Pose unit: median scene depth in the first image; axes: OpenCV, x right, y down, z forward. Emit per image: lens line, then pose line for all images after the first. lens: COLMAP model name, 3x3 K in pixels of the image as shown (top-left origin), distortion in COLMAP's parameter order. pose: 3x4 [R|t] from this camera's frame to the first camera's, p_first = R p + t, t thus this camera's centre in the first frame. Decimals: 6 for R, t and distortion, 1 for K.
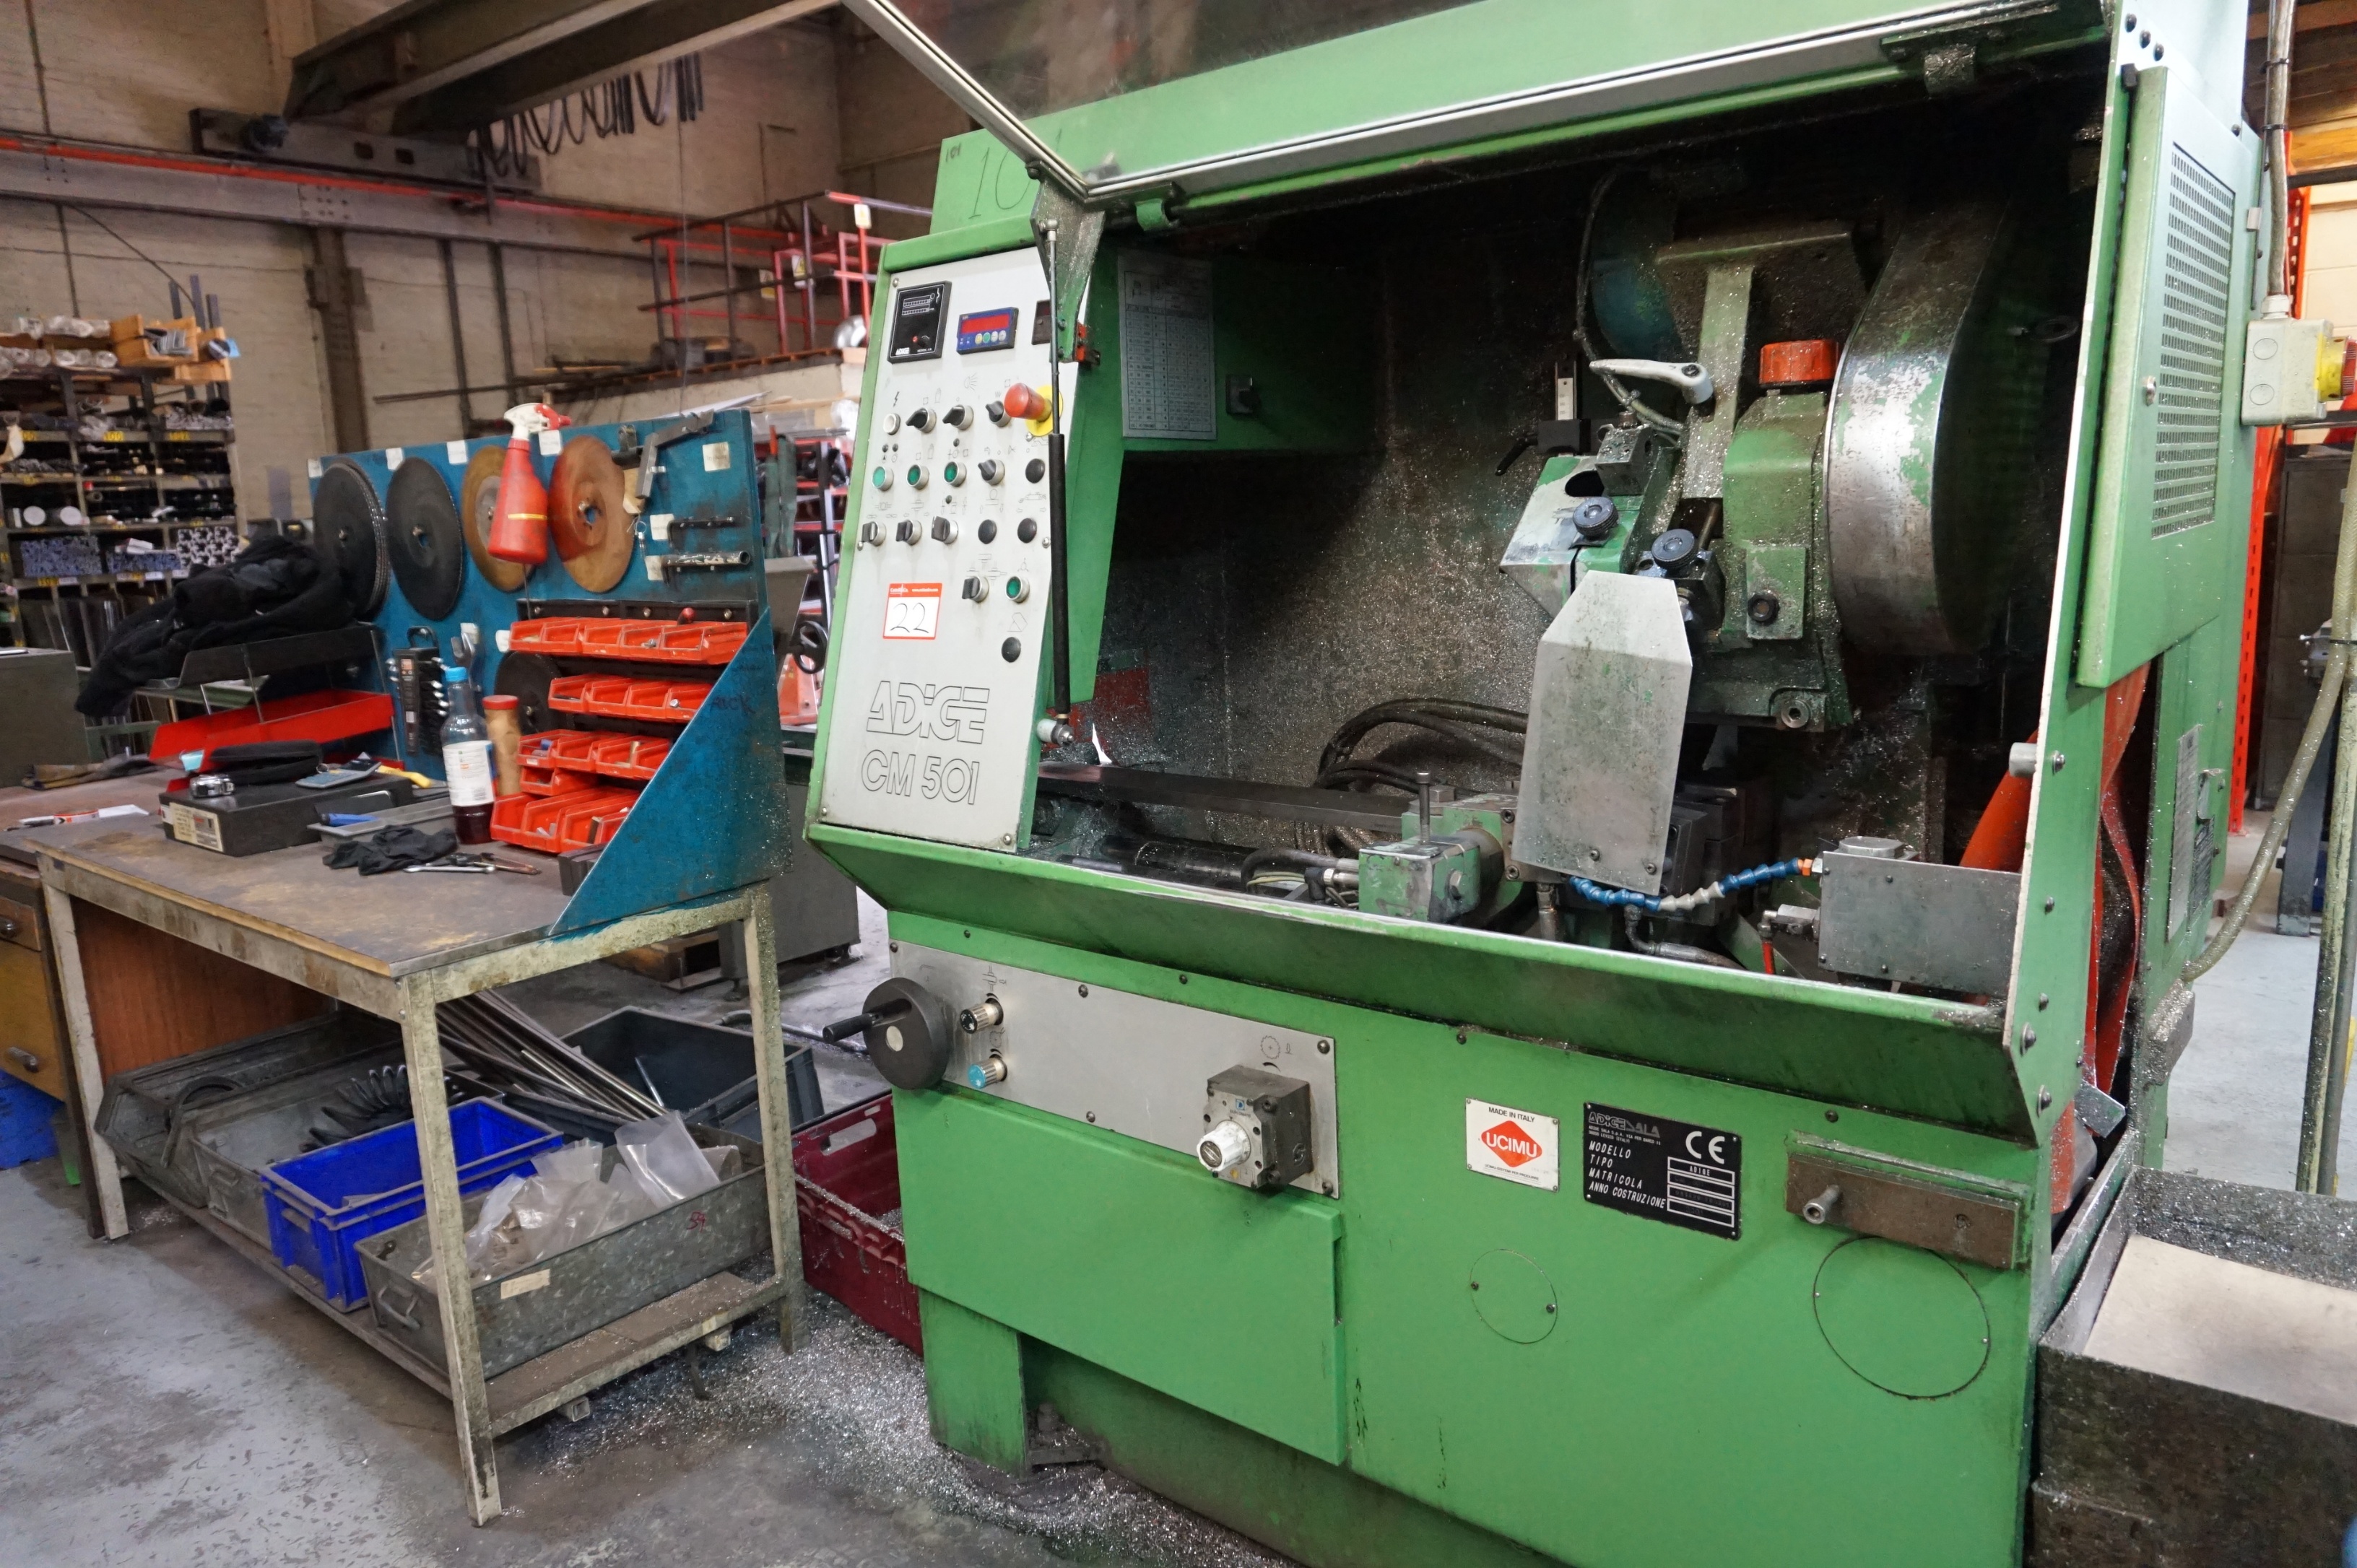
lens RADIAL K [[1593.2, 0, 1179.6], [0, 1593.2, 786.7], [0, 0, 1]] dist [-0.047851, 0.035001]
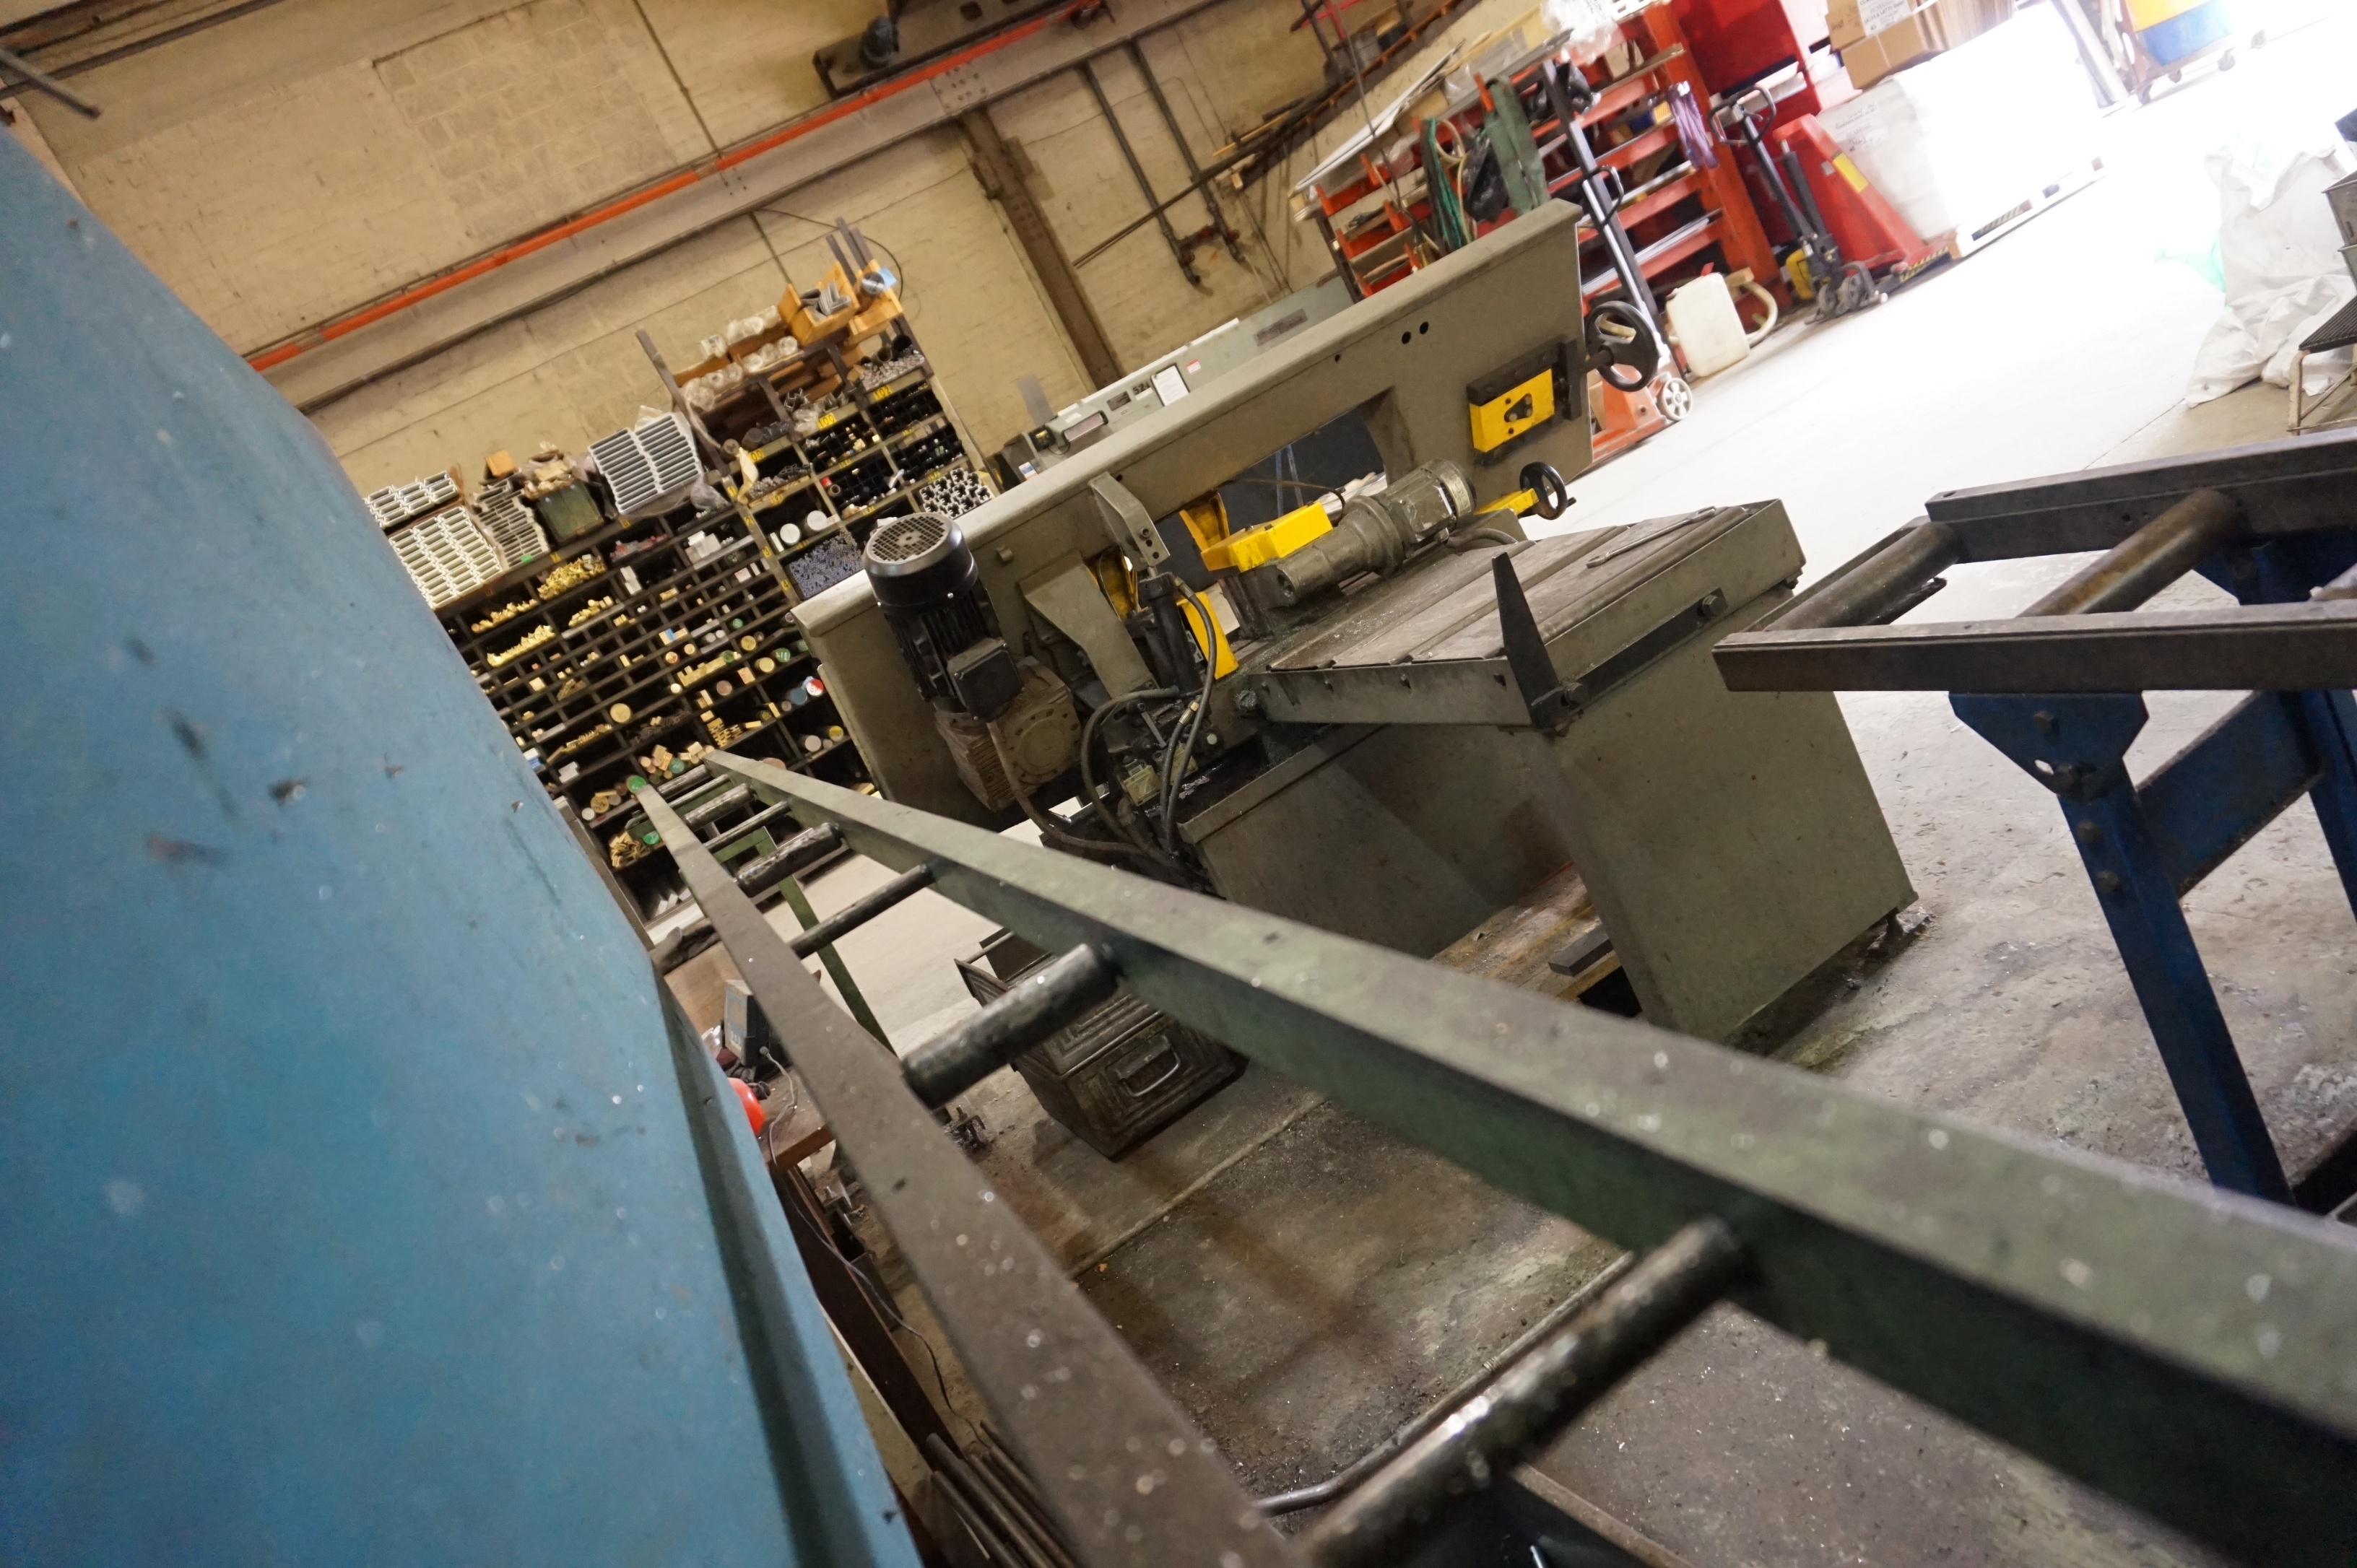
lens RADIAL K [[1593.2, 0, 1176.1], [0, 1593.2, 774.6], [0, 0, 1]] dist [-0.047851, 0.035001]
pose [[0.802199, -0.253300, -0.540663, -0.060095], [0.346588, 0.934914, 0.076237, -0.028165], [0.486162, -0.248545, 0.837778, 0.265365]]
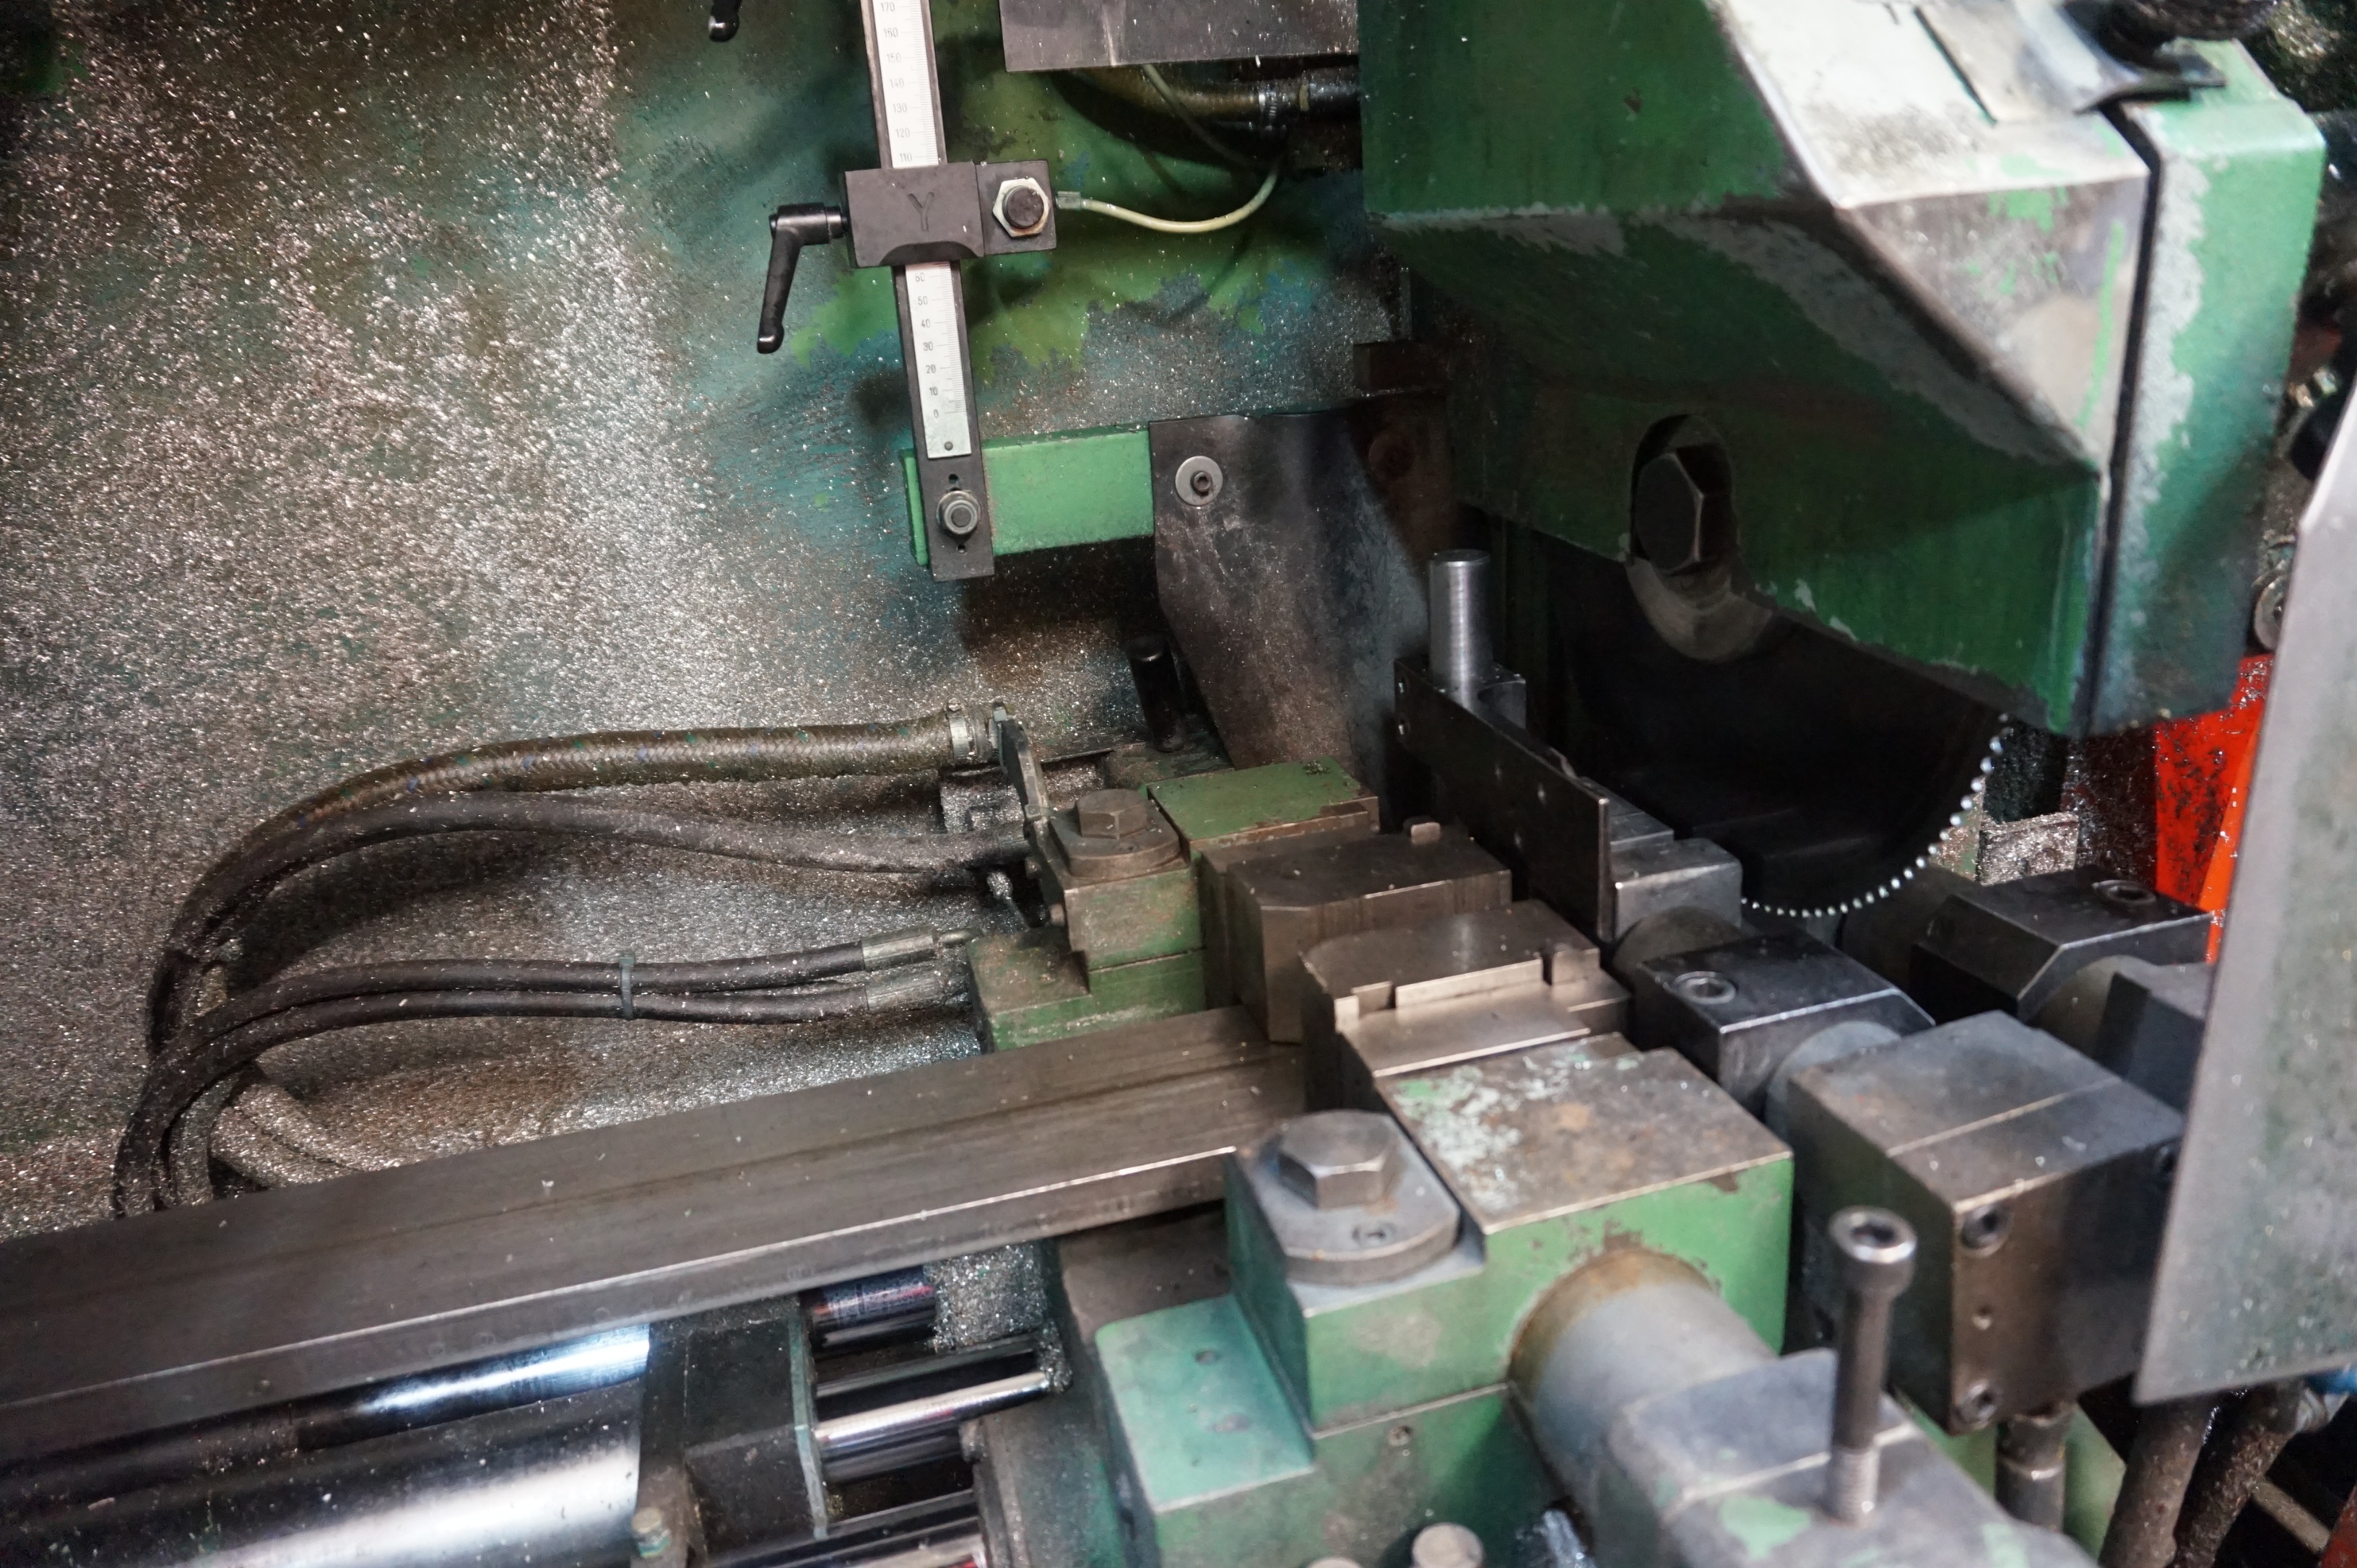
lens RADIAL K [[1593.2, 0, 1183.6], [0, 1593.2, 785.6], [0, 0, 1]] dist [-0.047851, 0.035001]
pose [[0.571126, -0.277496, 0.772536, -0.007032], [0.197042, 0.959956, 0.199147, -0.021151], [-0.796862, 0.038484, 0.602934, 0.161785]]
